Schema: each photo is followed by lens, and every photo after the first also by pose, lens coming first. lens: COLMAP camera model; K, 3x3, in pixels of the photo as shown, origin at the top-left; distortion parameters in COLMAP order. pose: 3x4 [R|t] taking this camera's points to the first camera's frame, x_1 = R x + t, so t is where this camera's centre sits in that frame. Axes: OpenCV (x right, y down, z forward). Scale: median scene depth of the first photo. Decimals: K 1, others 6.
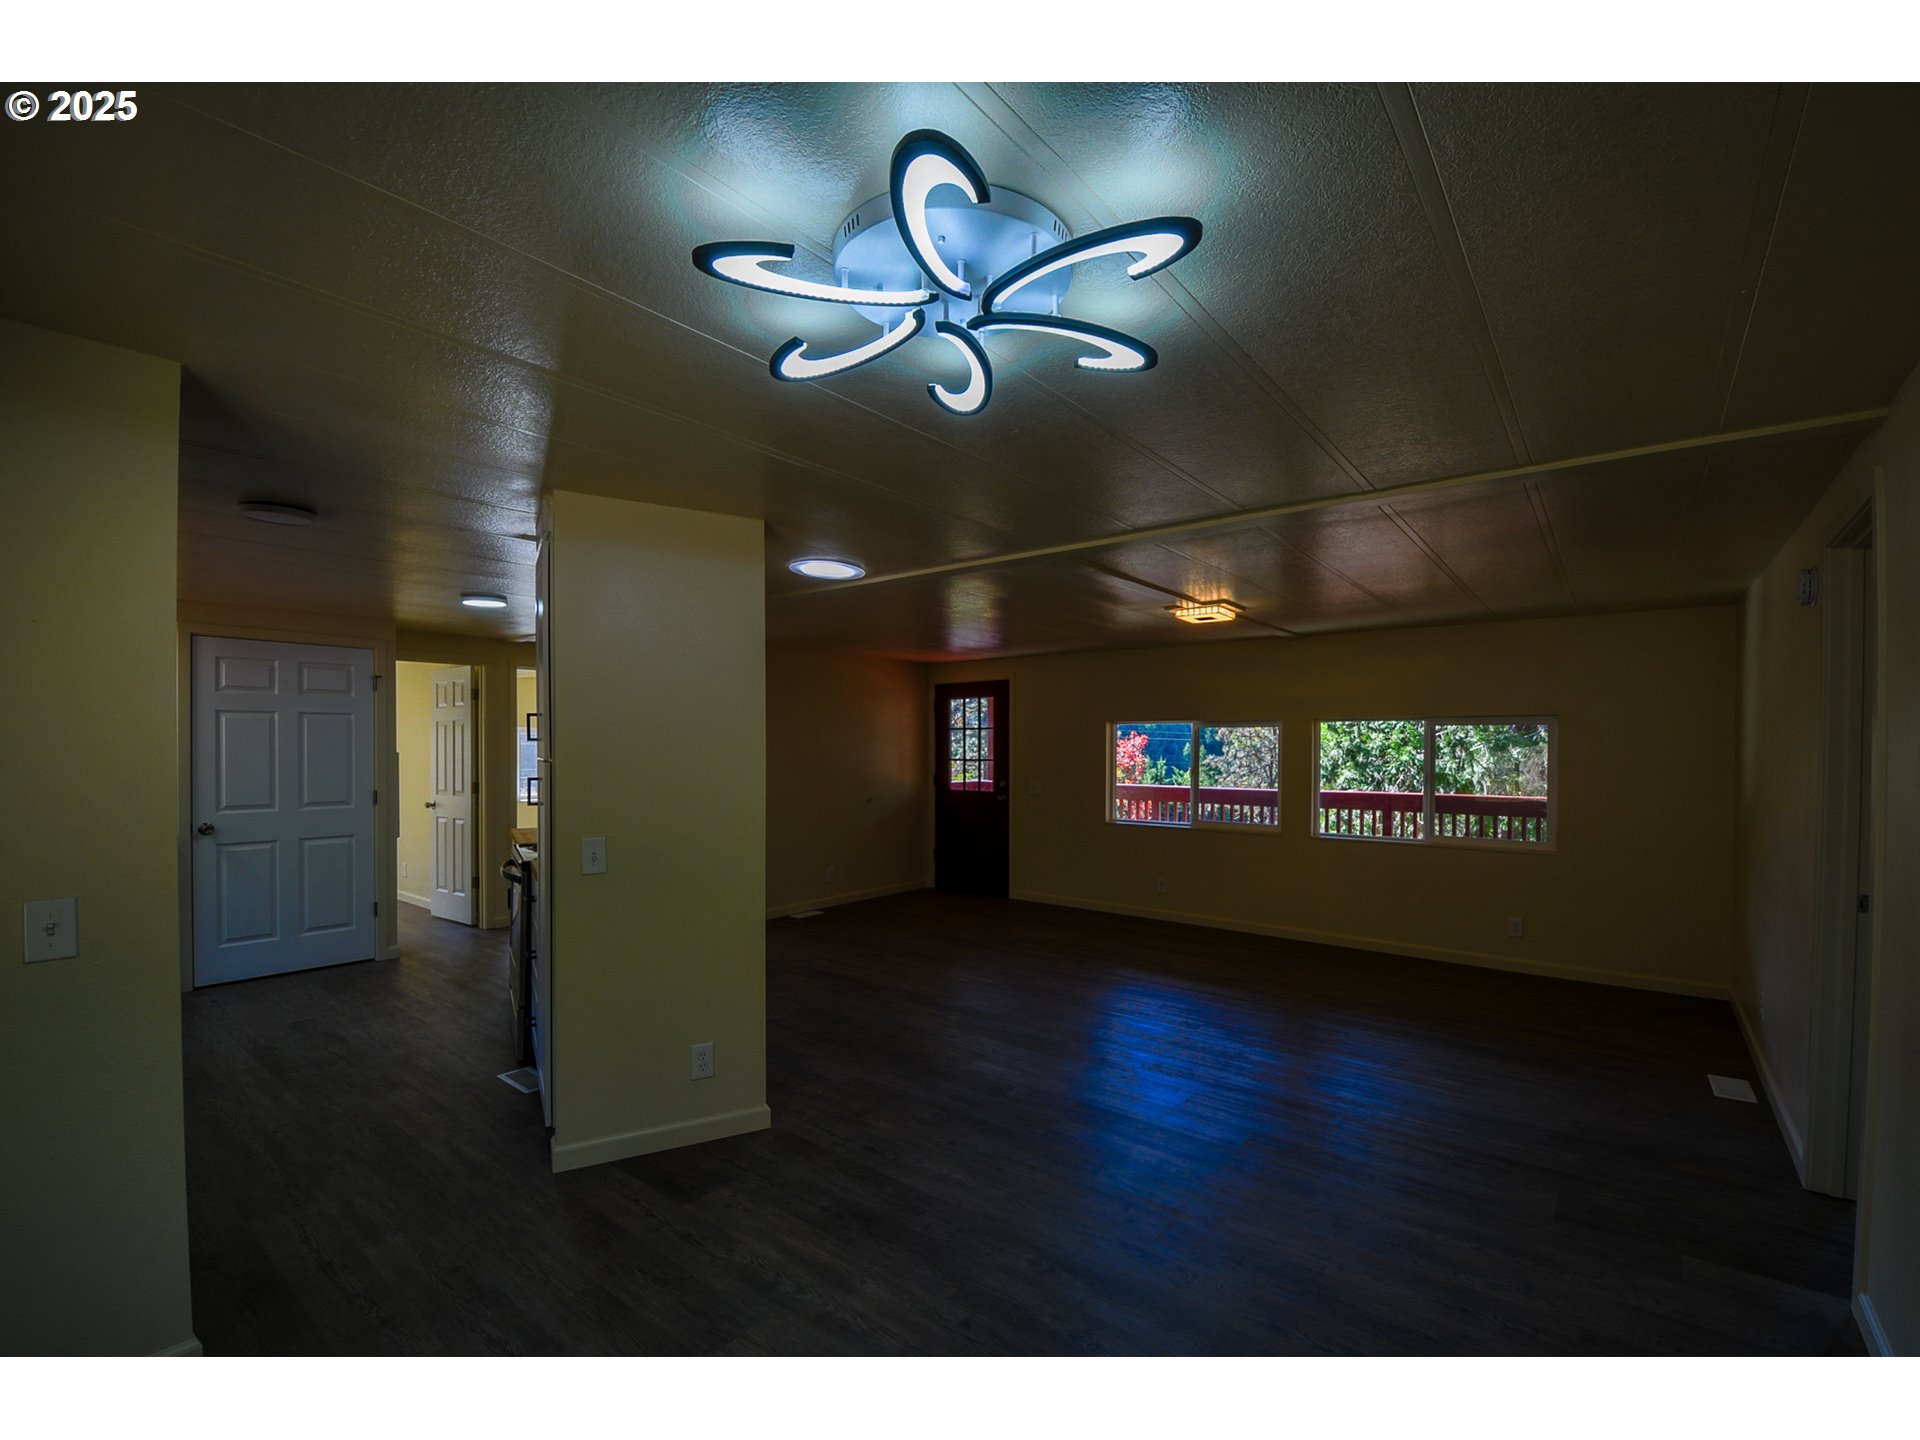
lens RADIAL K [[840.7, 0, 957.7], [0, 840.7, 750.6], [0, 0, 1]] dist [0.013722, -0.022747]
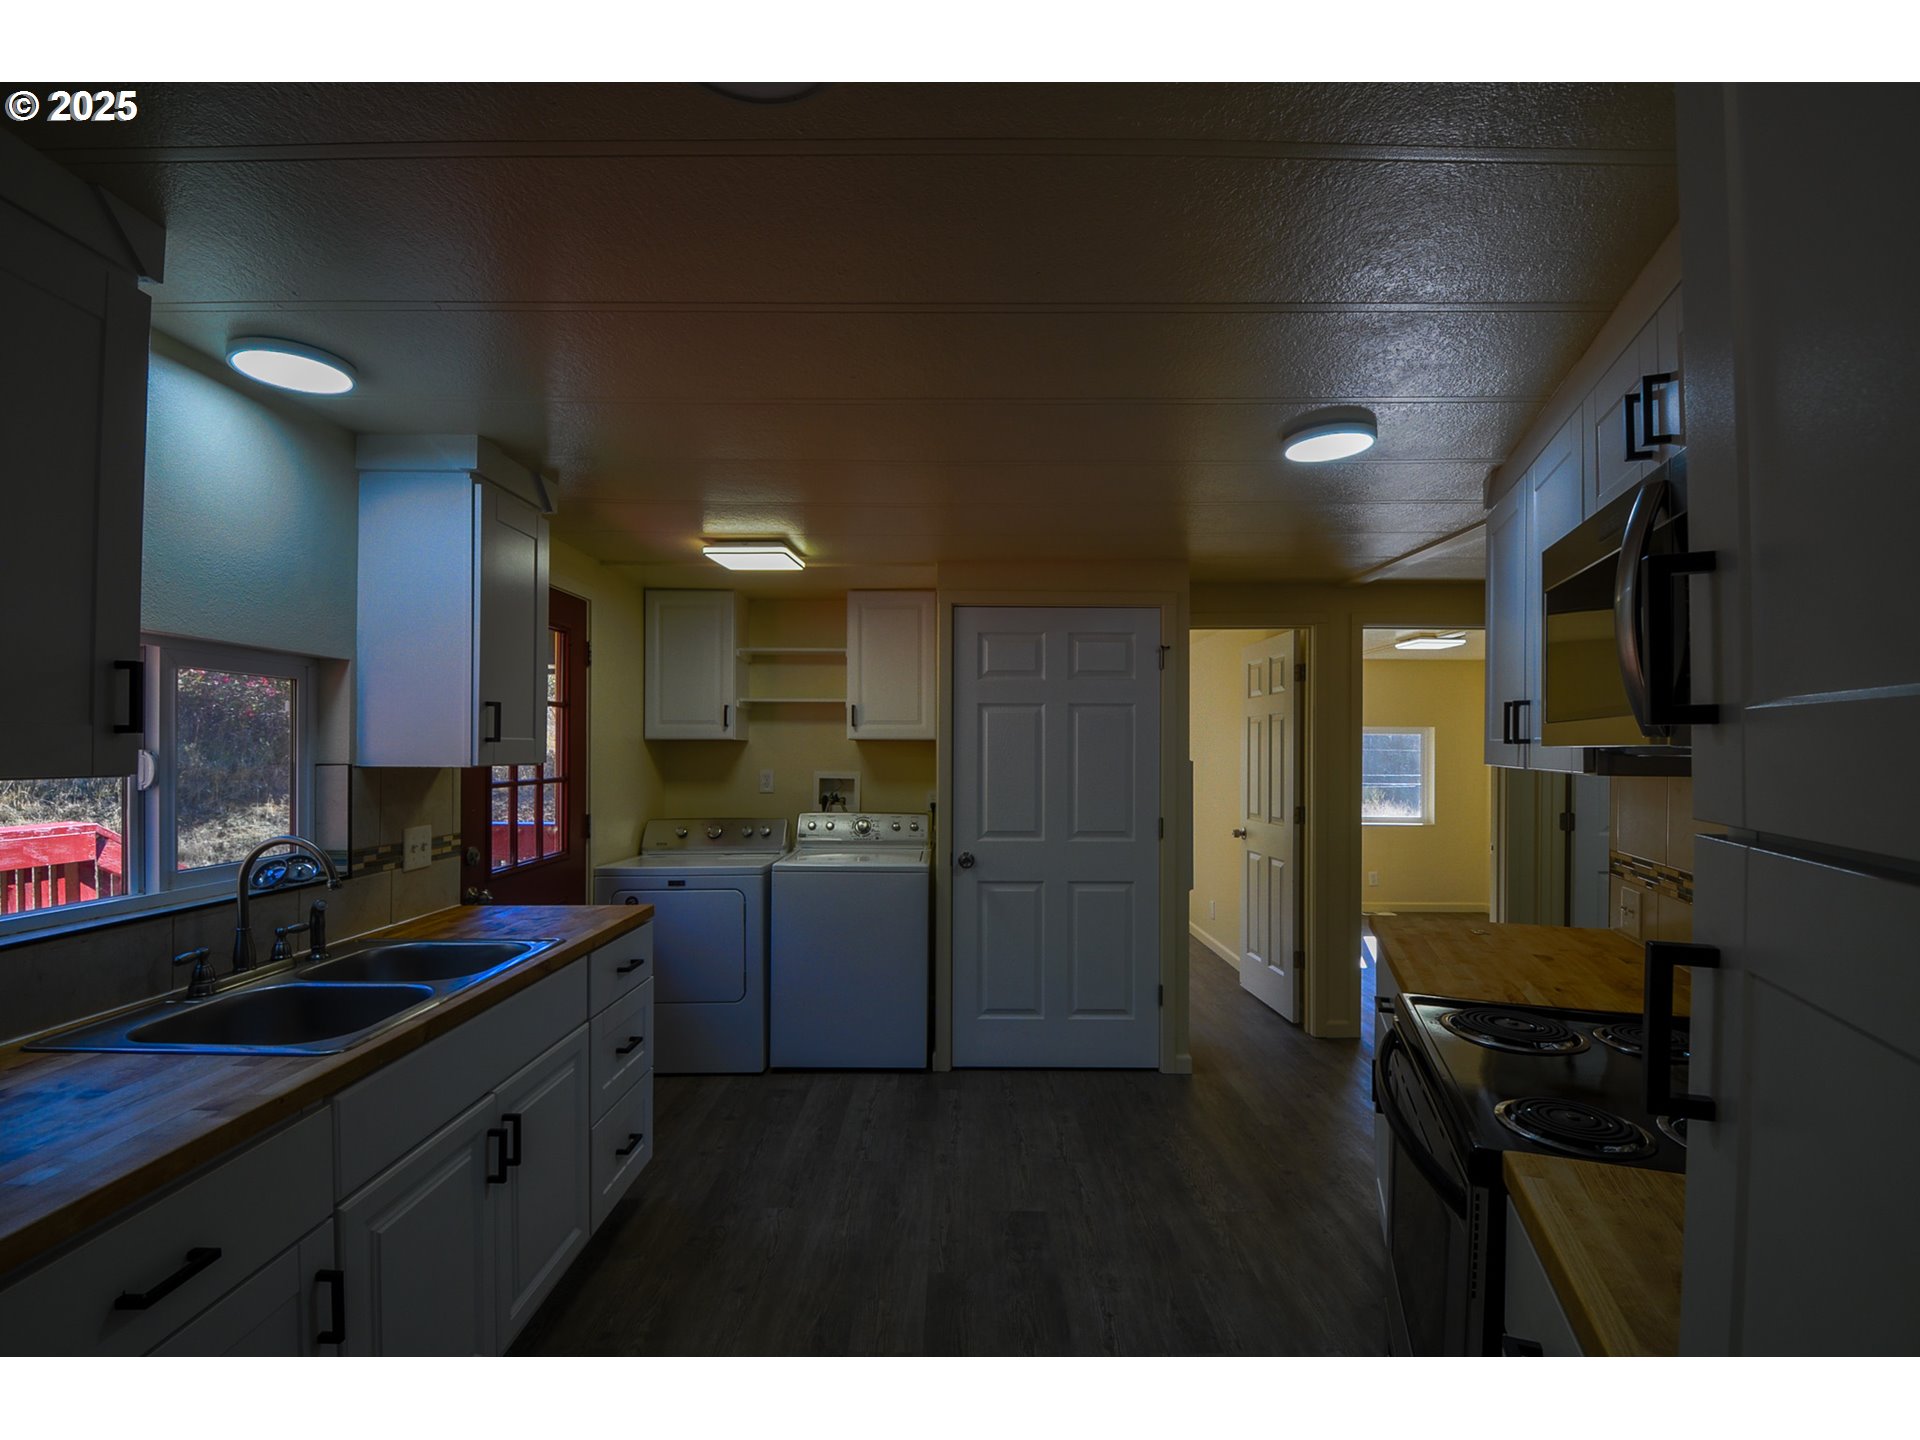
lens RADIAL K [[840.7, 0, 957.7], [0, 840.7, 750.6], [0, 0, 1]] dist [0.013722, -0.022747]
pose [[0.624104, 0.001840, -0.781339, -0.268631], [-0.006478, 0.999975, -0.002819, -0.003182], [0.781314, 0.006821, 0.624100, 0.453195]]
